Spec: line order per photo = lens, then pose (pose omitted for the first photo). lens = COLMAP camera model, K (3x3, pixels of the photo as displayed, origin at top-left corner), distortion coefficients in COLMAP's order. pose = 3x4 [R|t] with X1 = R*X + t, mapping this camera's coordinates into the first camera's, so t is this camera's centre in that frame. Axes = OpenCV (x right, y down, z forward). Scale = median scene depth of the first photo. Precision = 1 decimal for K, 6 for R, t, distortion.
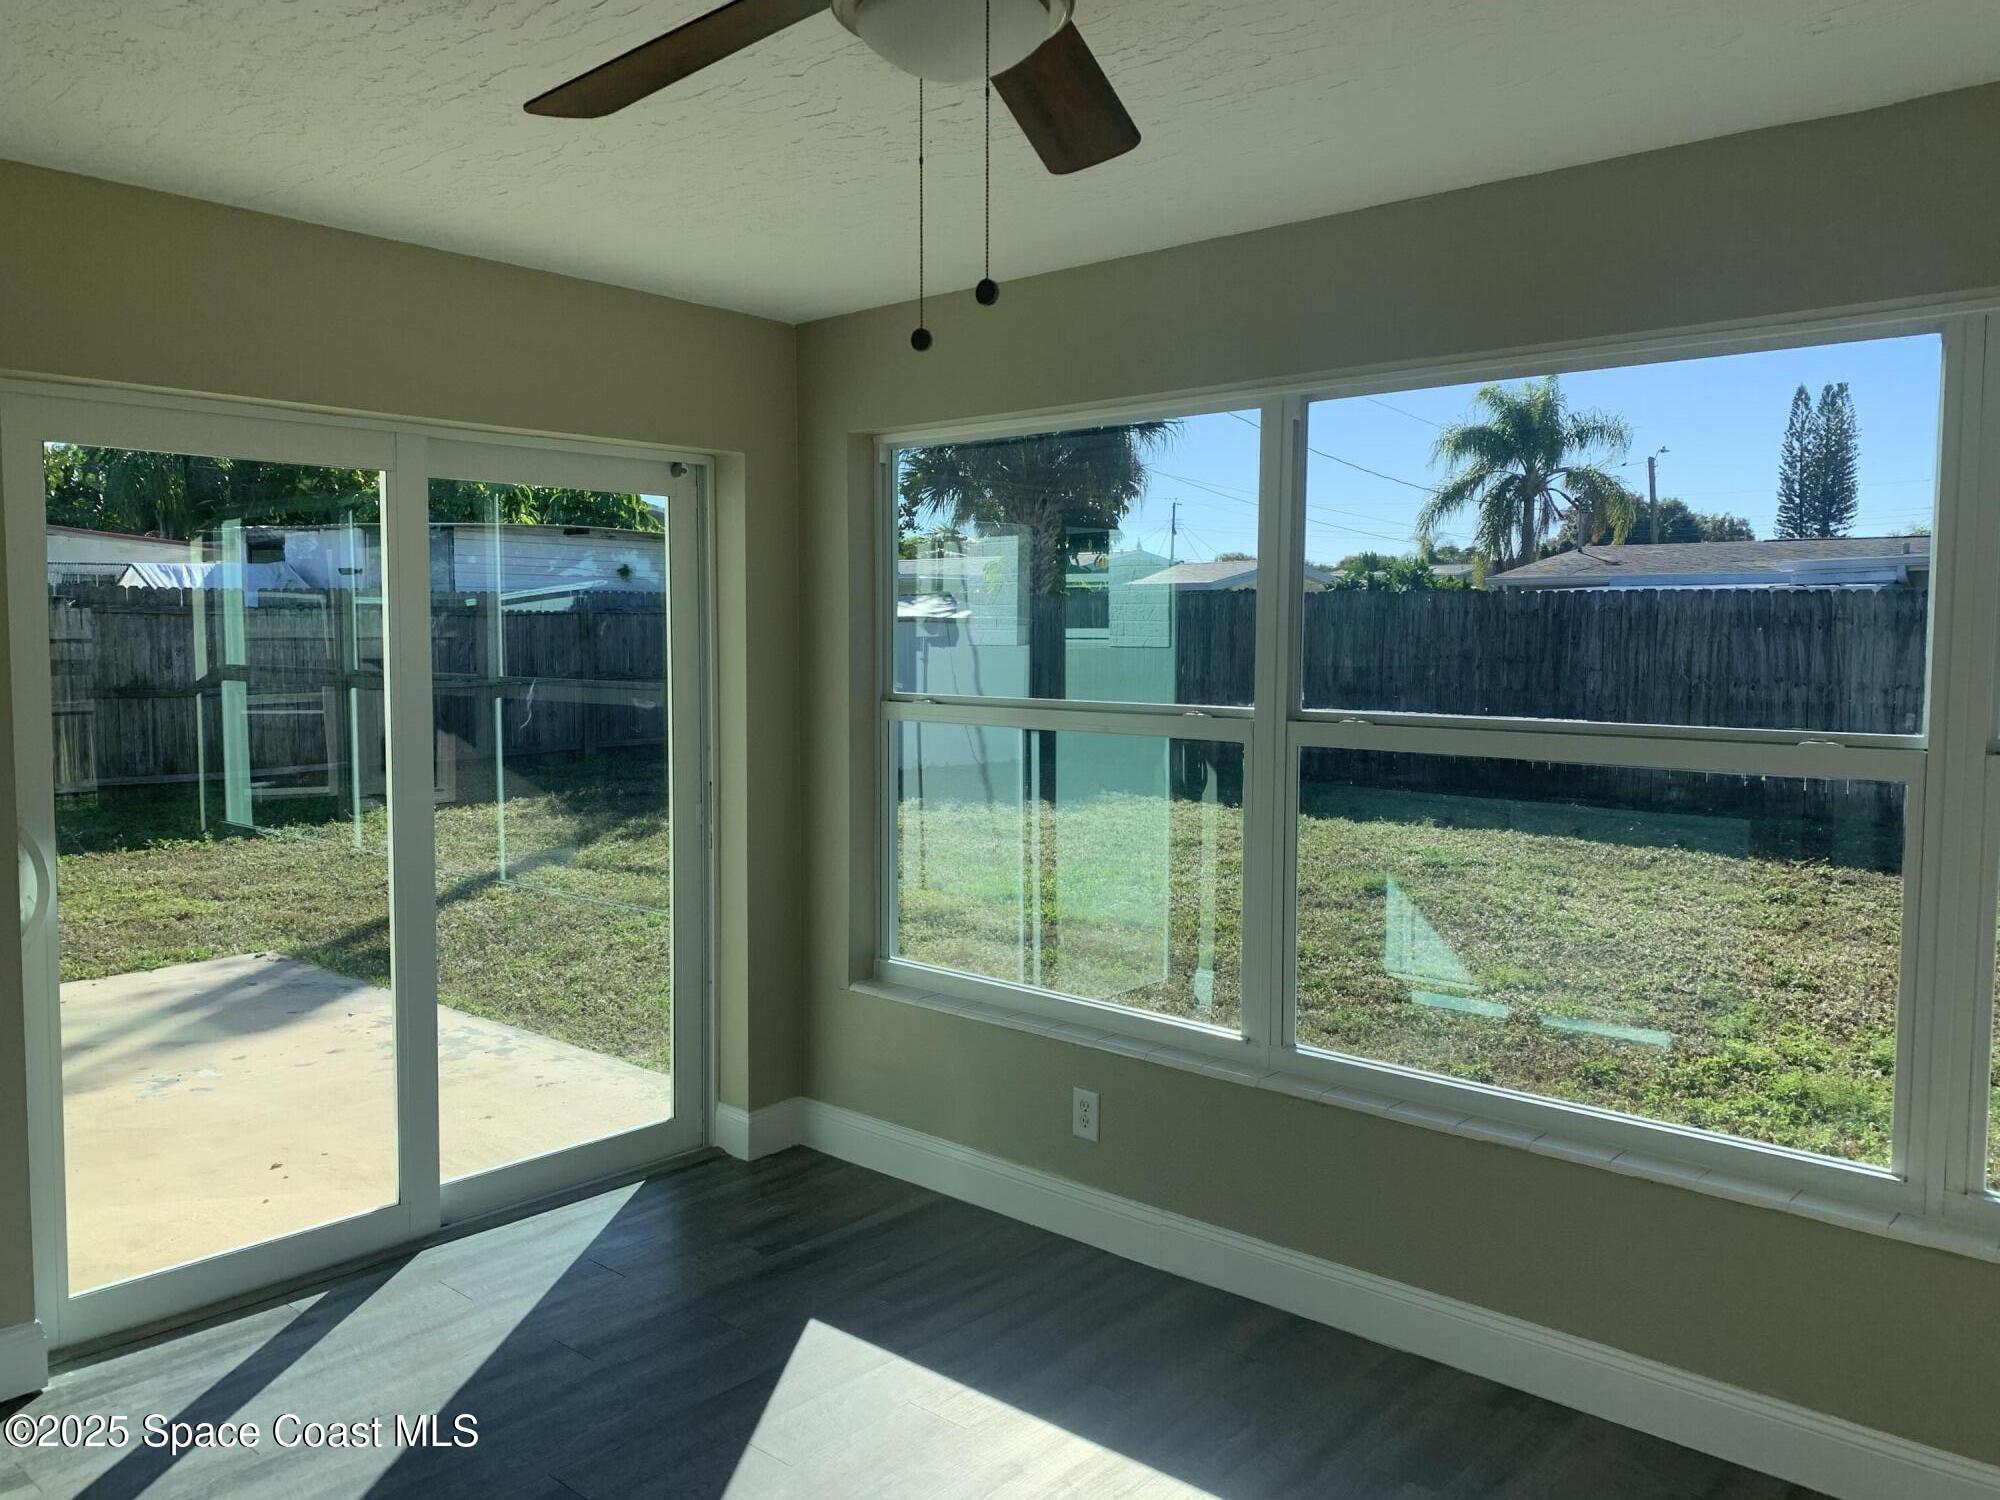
lens RADIAL K [[1537.8, 0, 1000.0], [0, 1537.8, 750.0], [0, 0, 1]] dist [0.009050, 0.002488]
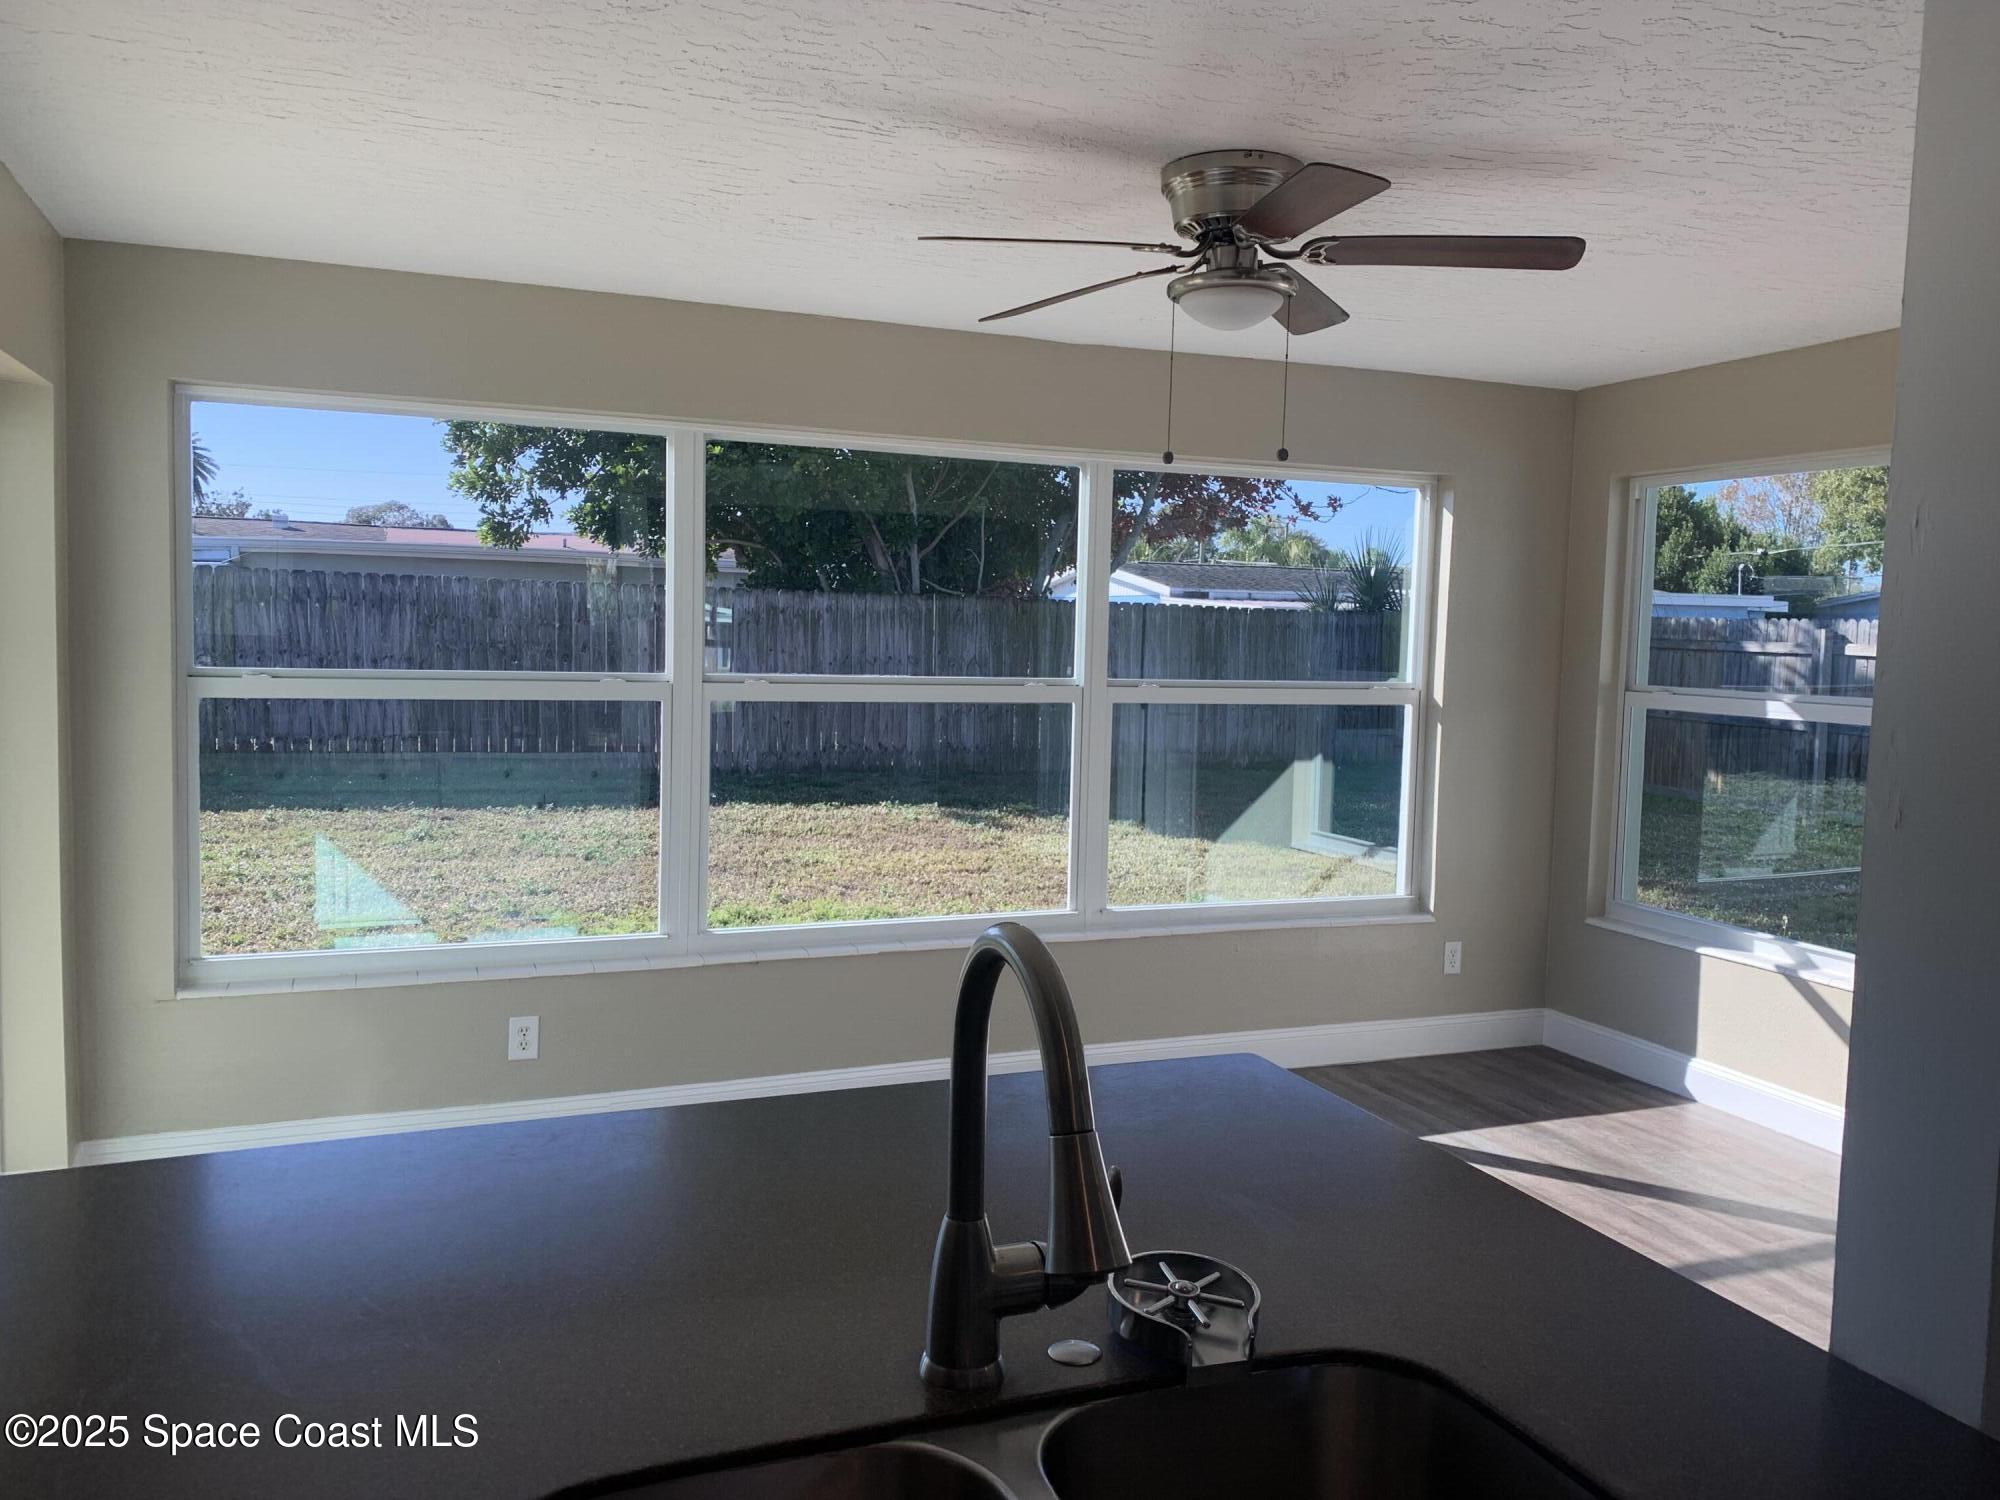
lens RADIAL K [[1537.8, 0, 1000.0], [0, 1537.8, 750.0], [0, 0, 1]] dist [0.009050, 0.002488]
pose [[0.421748, -0.068405, 0.904129, -0.698021], [0.051741, 0.997341, 0.051322, -0.012332], [-0.905236, 0.025136, 0.424166, 0.172698]]
